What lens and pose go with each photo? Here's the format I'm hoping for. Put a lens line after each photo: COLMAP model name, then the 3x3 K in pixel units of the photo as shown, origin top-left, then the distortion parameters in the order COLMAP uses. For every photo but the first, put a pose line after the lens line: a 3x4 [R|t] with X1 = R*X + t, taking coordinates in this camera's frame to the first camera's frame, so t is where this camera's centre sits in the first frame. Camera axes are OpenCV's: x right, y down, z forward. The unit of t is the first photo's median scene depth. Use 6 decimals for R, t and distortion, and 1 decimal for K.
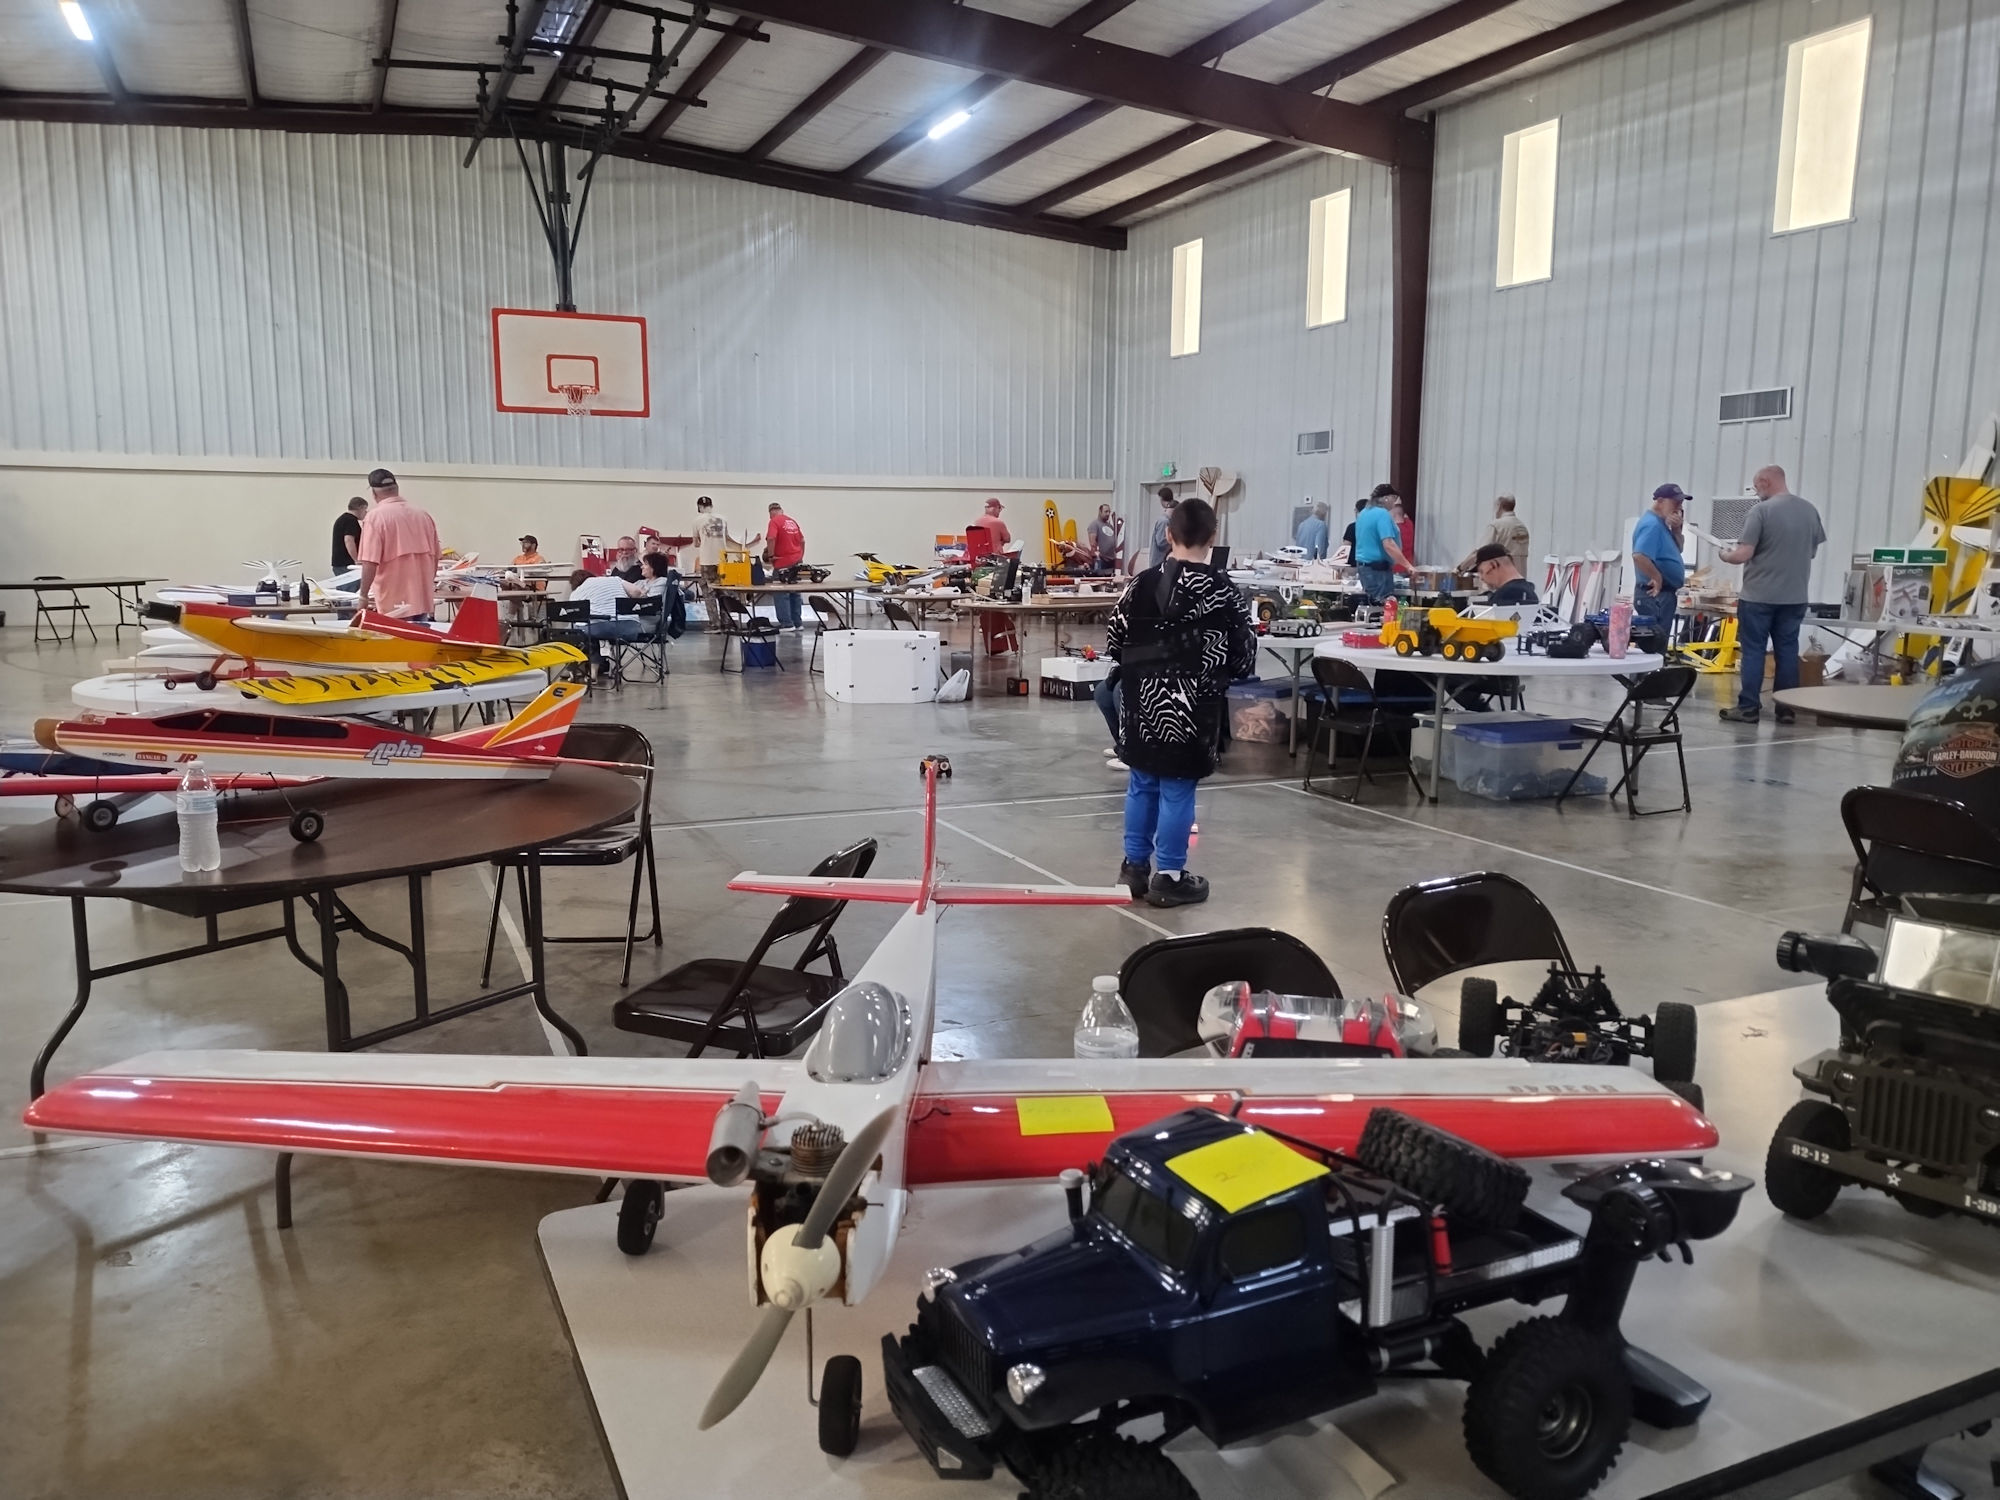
lens RADIAL K [[1466.6, 0, 999.4], [0, 1466.6, 750.9], [0, 0, 1]] dist [0.047538, -0.000377]
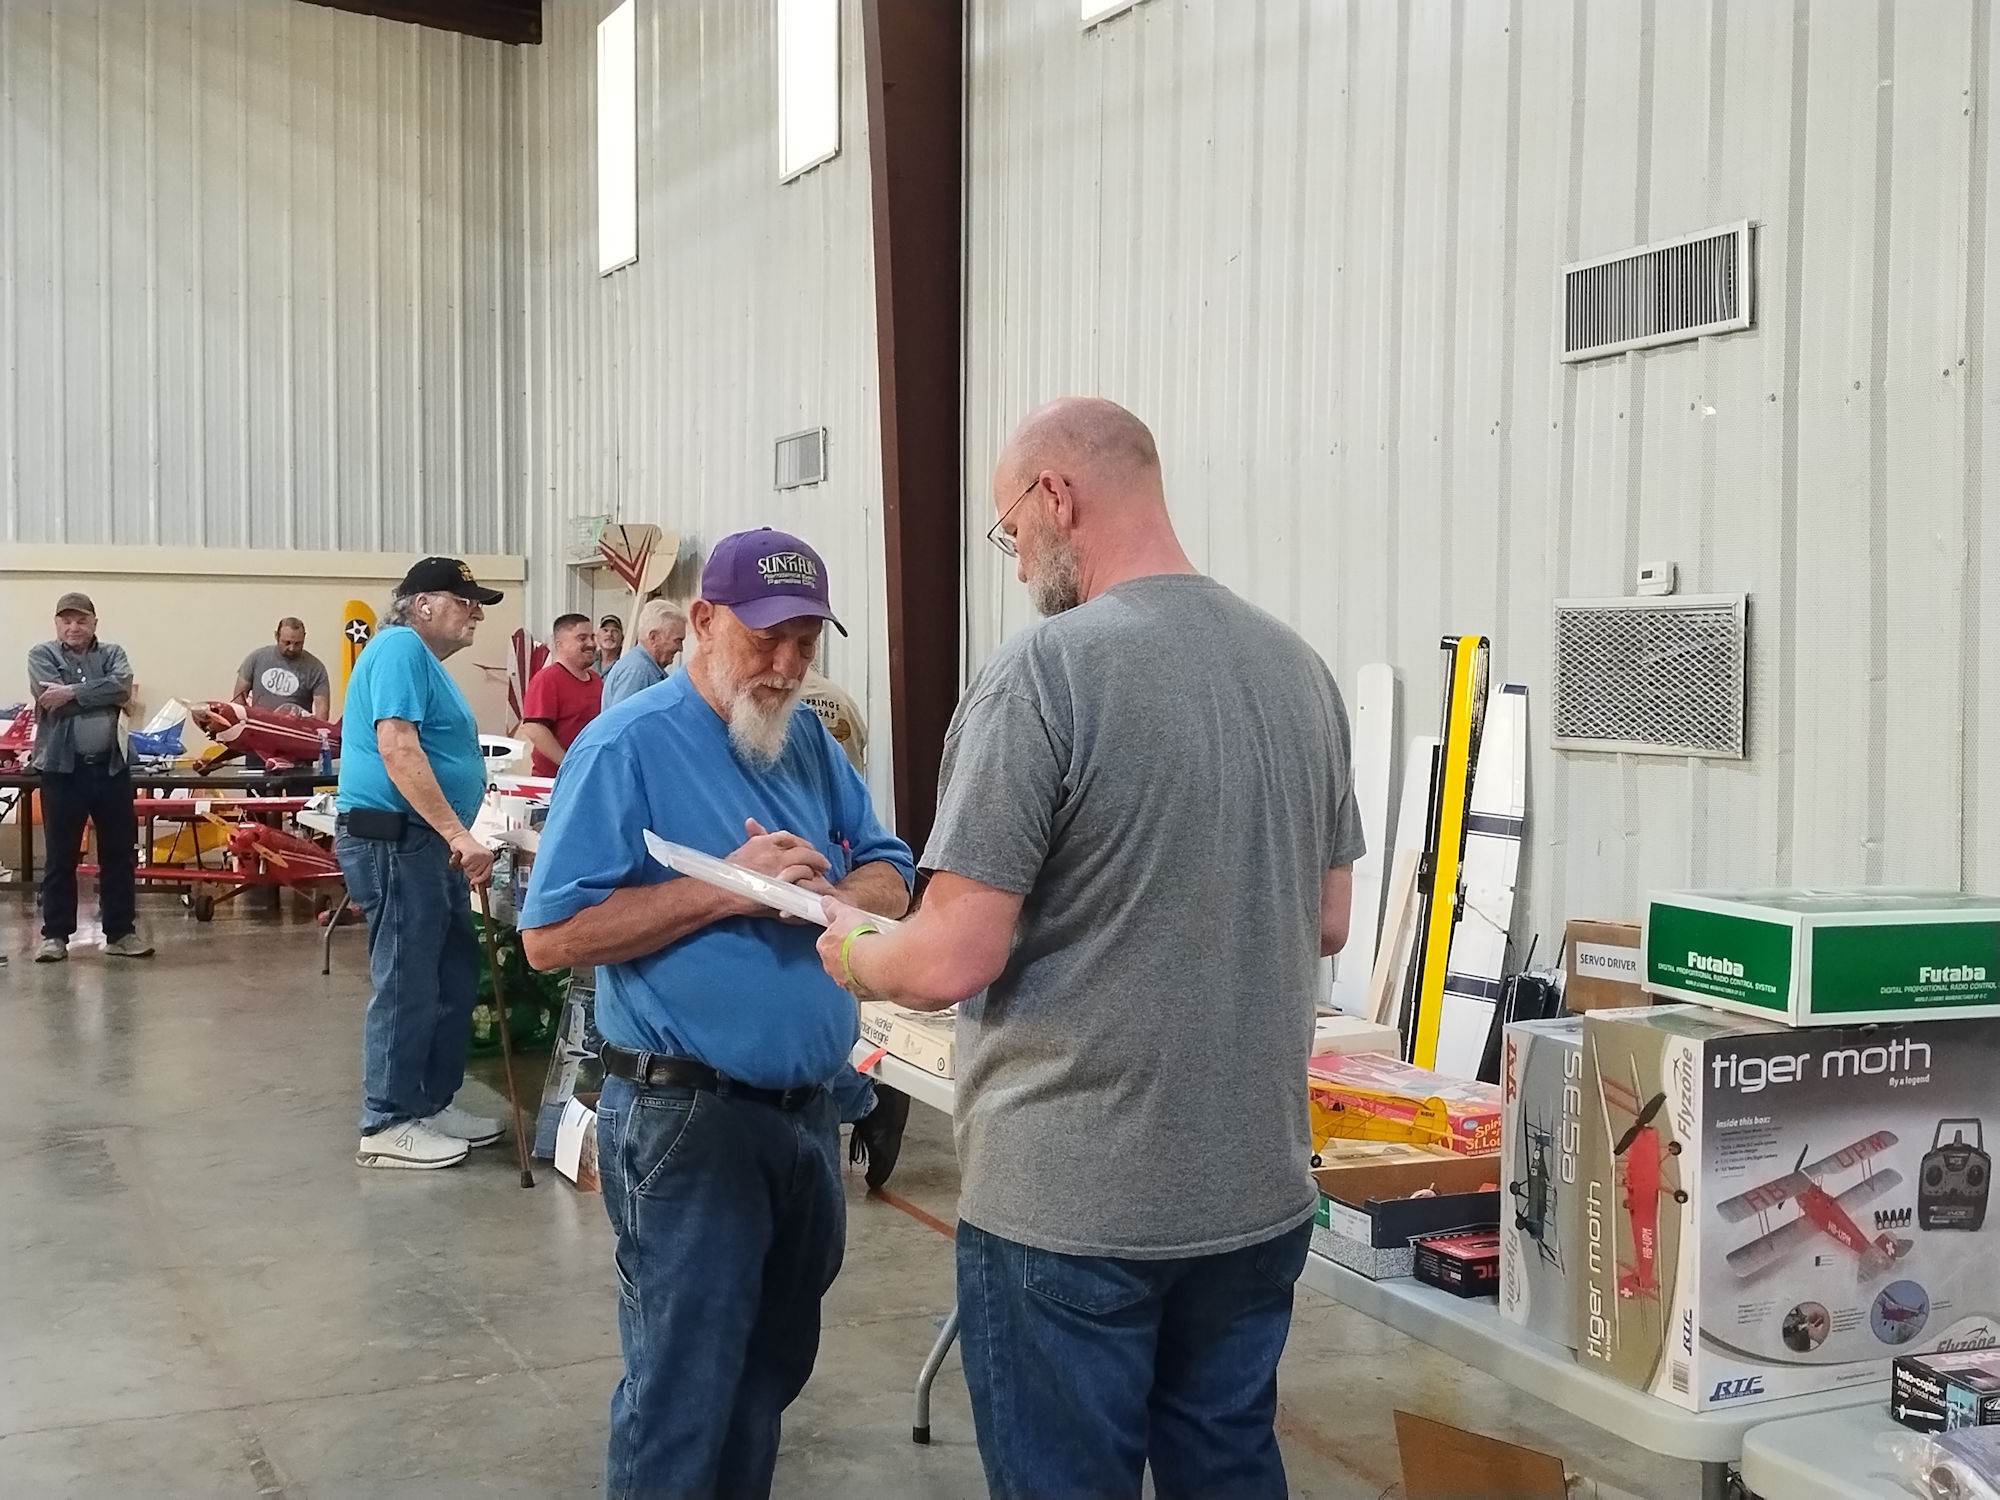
lens RADIAL K [[2324.0, 0, 999.7], [0, 2324.0, 748.1], [0, 0, 1]] dist [0.061957, 0.000000]
pose [[0.999950, 0.004965, -0.008682, 0.352765], [-0.005885, 0.993985, -0.109355, -0.084459], [0.008087, 0.109401, 0.993965, 0.506401]]
